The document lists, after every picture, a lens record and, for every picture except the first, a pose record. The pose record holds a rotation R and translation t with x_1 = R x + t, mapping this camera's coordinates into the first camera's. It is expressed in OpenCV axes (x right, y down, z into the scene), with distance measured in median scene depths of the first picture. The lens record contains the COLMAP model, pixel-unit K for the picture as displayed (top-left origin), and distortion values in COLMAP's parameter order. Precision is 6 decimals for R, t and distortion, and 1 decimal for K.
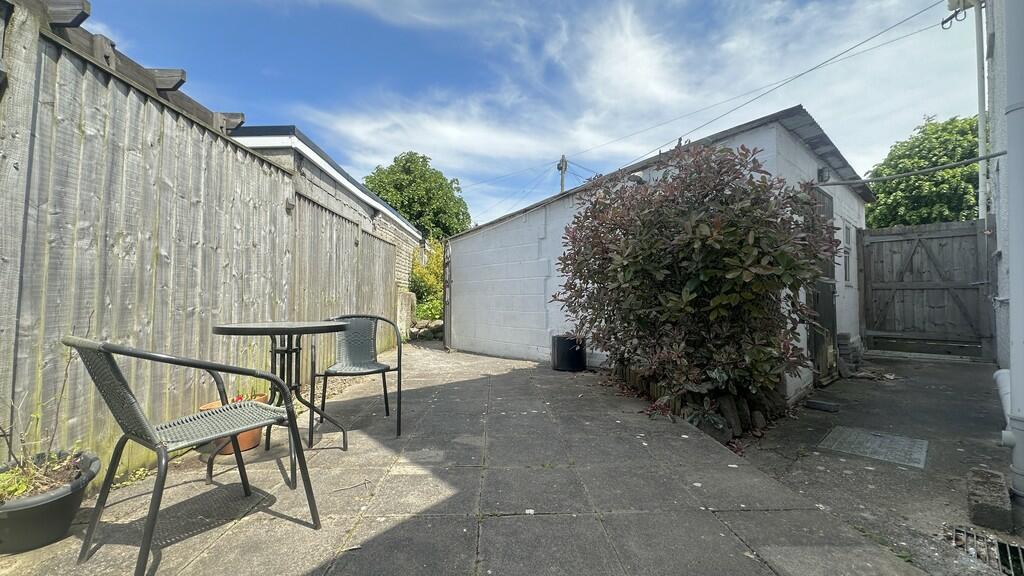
lens RADIAL K [[407.8, 0, 509.9], [0, 407.8, 287.5], [0, 0, 1]] dist [-0.001632, -0.000058]
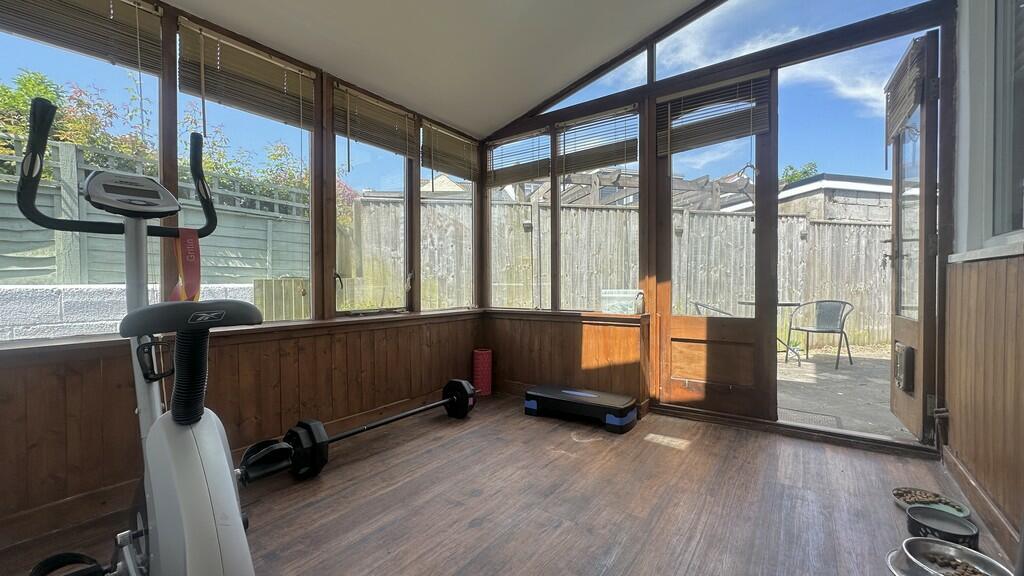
lens RADIAL K [[407.8, 0, 509.9], [0, 407.8, 287.5], [0, 0, 1]] dist [-0.001632, -0.000058]
pose [[0.195229, 0.016455, -0.980620, 1.380401], [0.028809, 0.999332, 0.022505, -0.081855], [0.980335, -0.032645, 0.194624, -0.837877]]
